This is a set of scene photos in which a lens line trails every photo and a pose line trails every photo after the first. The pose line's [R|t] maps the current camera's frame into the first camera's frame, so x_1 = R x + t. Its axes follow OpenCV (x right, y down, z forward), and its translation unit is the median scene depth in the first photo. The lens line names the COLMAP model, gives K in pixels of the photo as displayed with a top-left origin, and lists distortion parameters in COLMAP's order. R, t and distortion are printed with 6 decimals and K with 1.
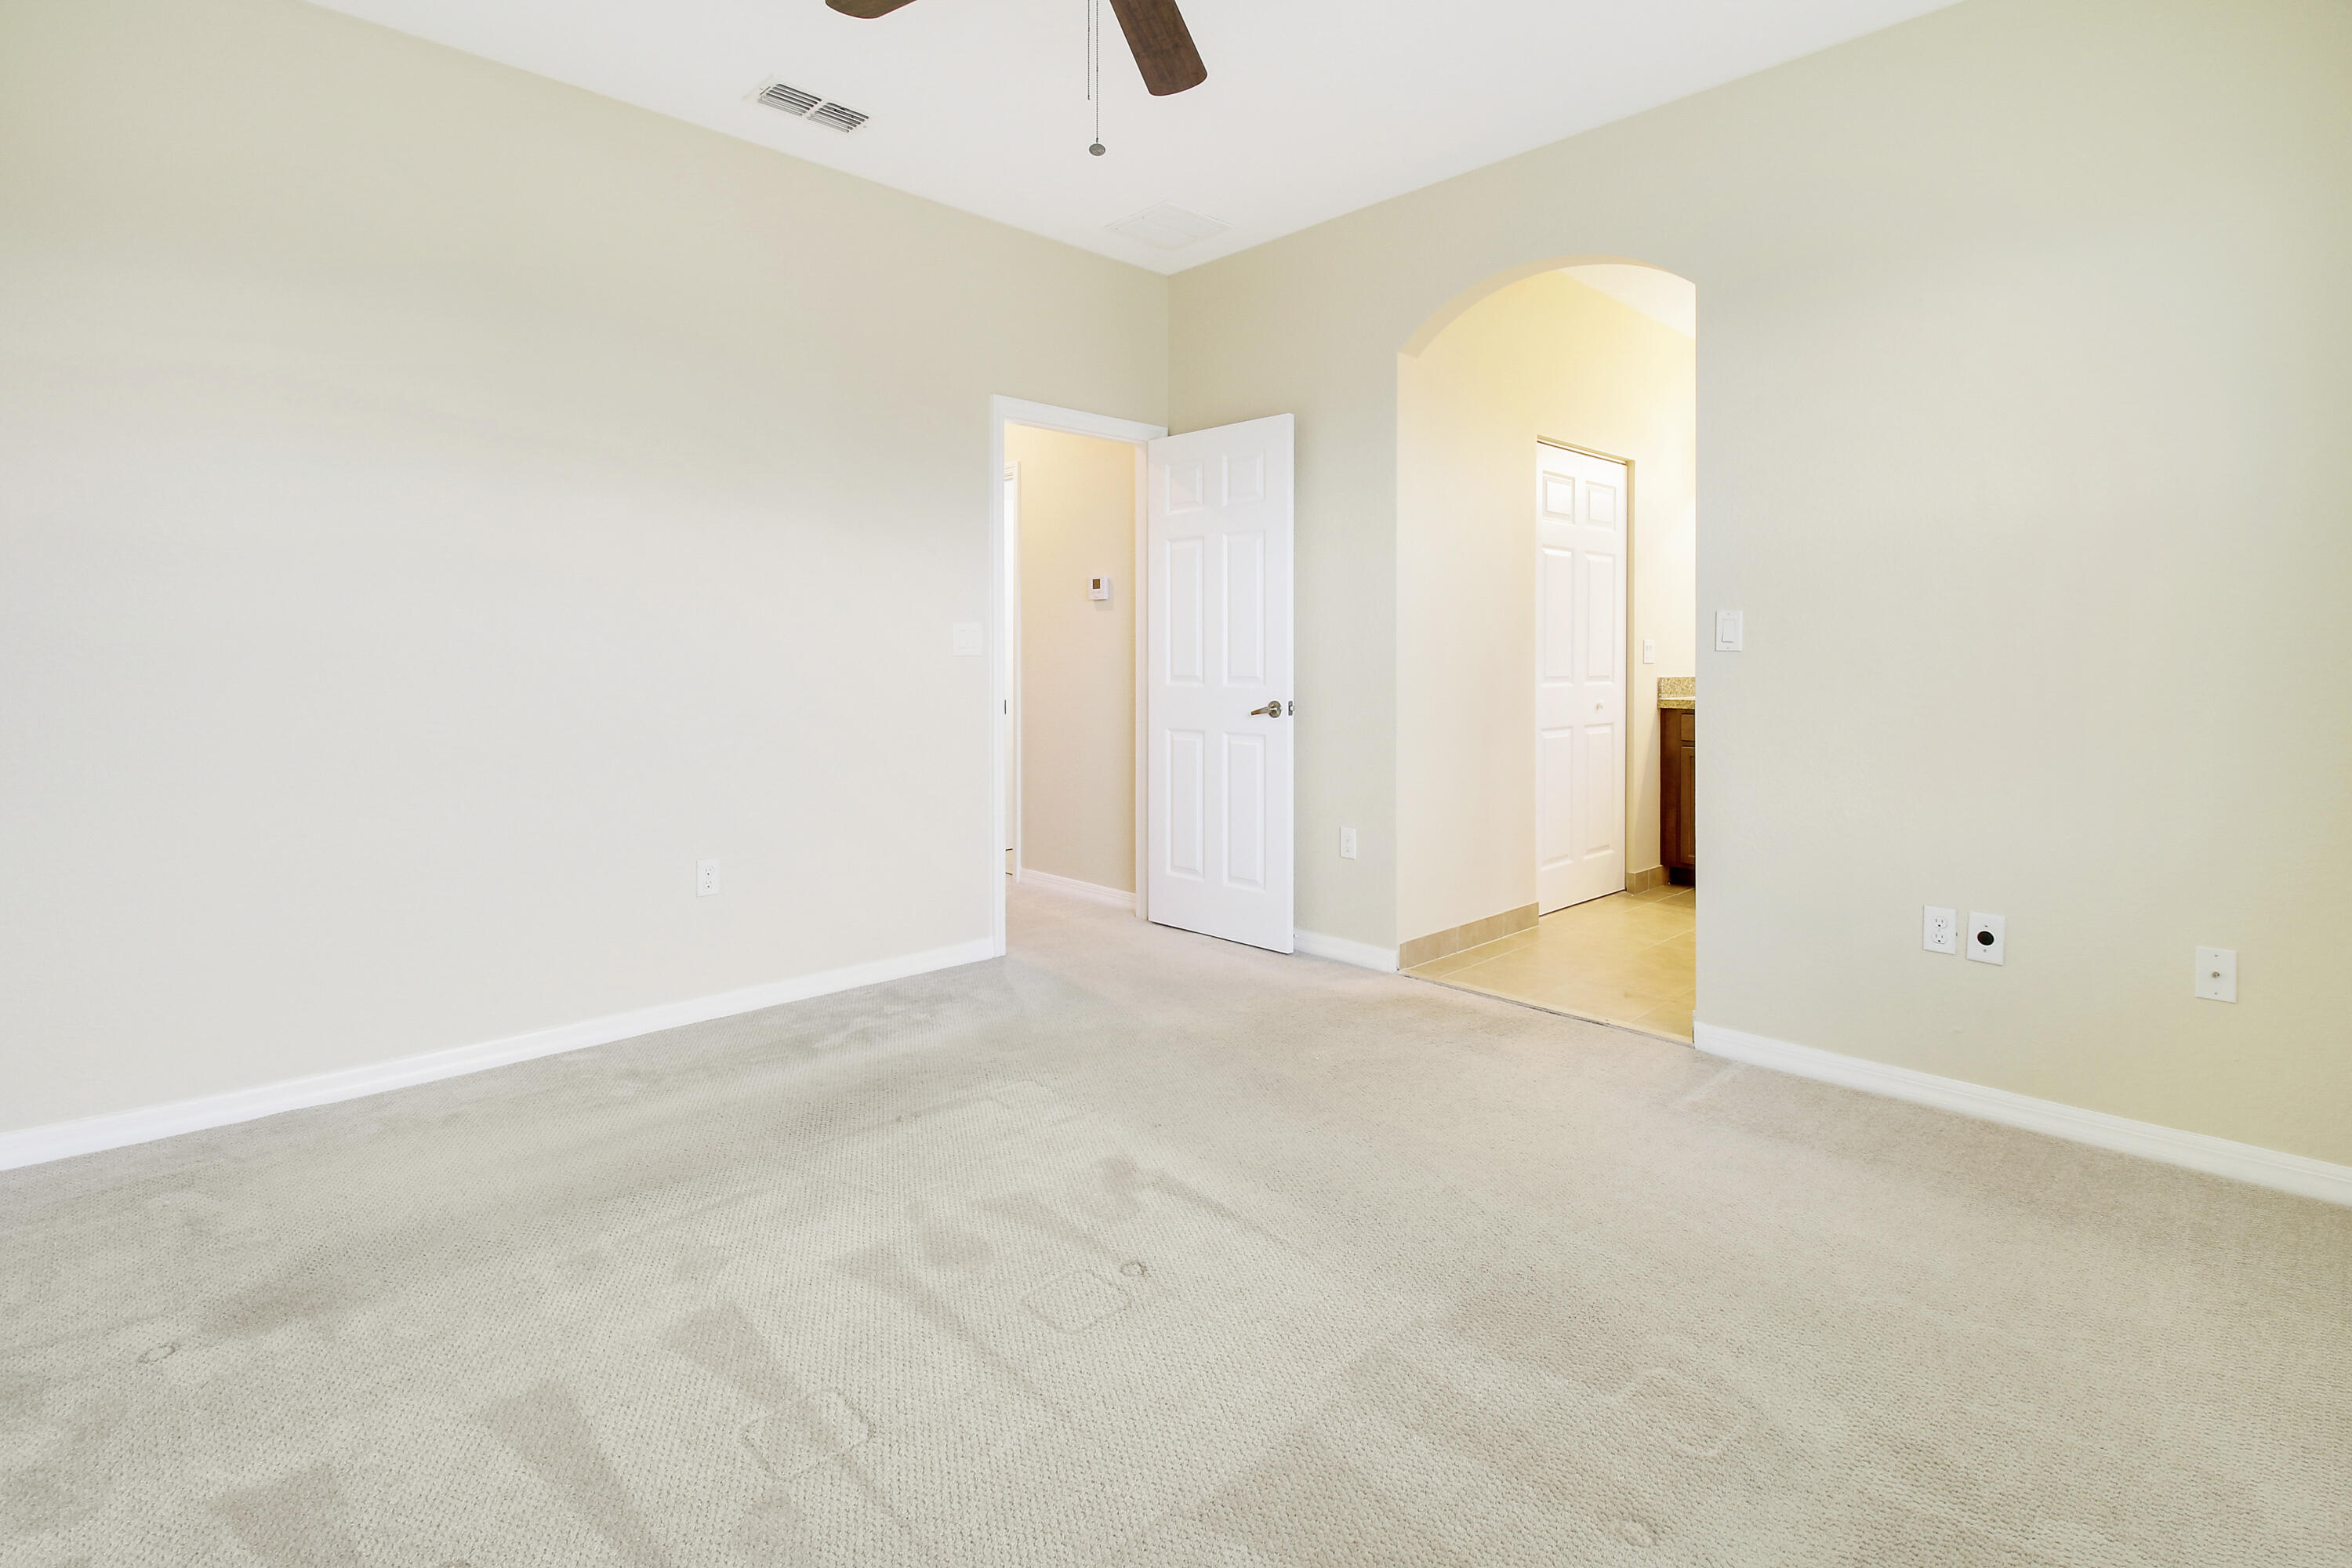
lens RADIAL K [[1080.9, 0, 1170.1], [0, 1080.9, 665.5], [0, 0, 1]] dist [0.001645, 0.000026]
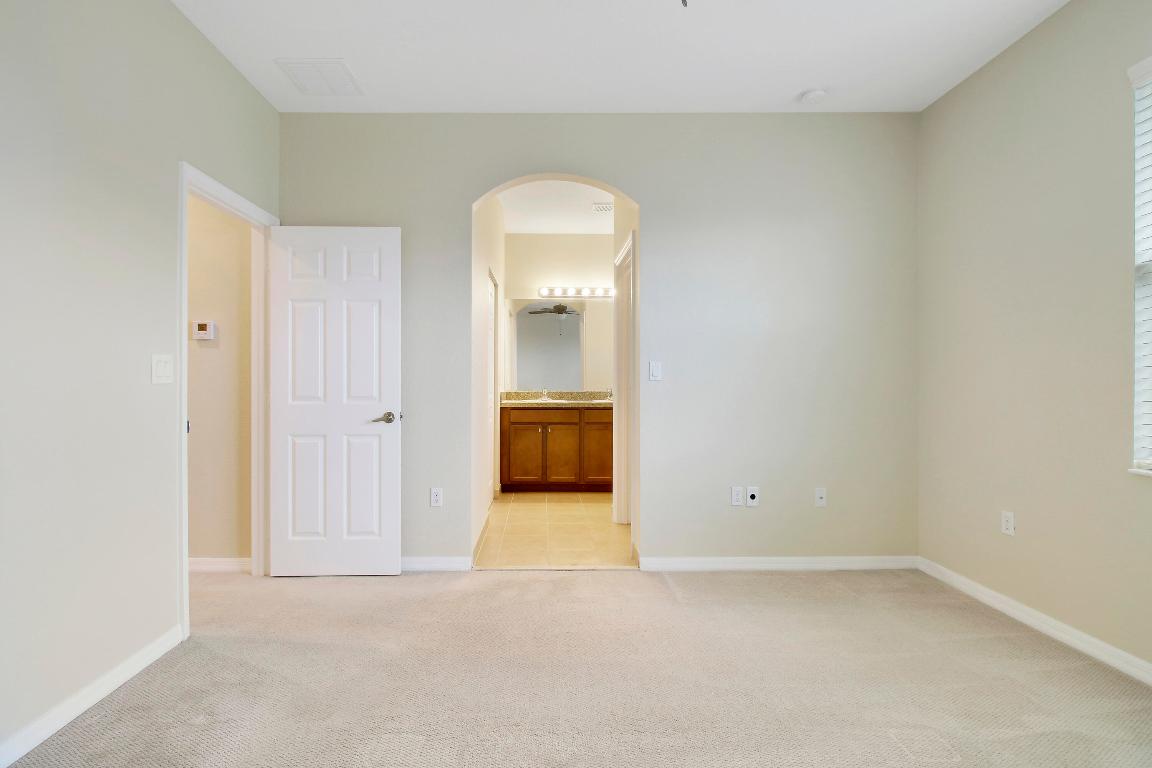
lens RADIAL K [[534.3, 0, 546.1], [0, 534.3, 385.8], [0, 0, 1]] dist [-0.003371, -0.000476]
pose [[0.701006, -0.005341, 0.713135, -0.285714], [0.006368, 0.999979, 0.001229, -0.004193], [-0.713127, 0.003679, 0.701026, 0.306370]]
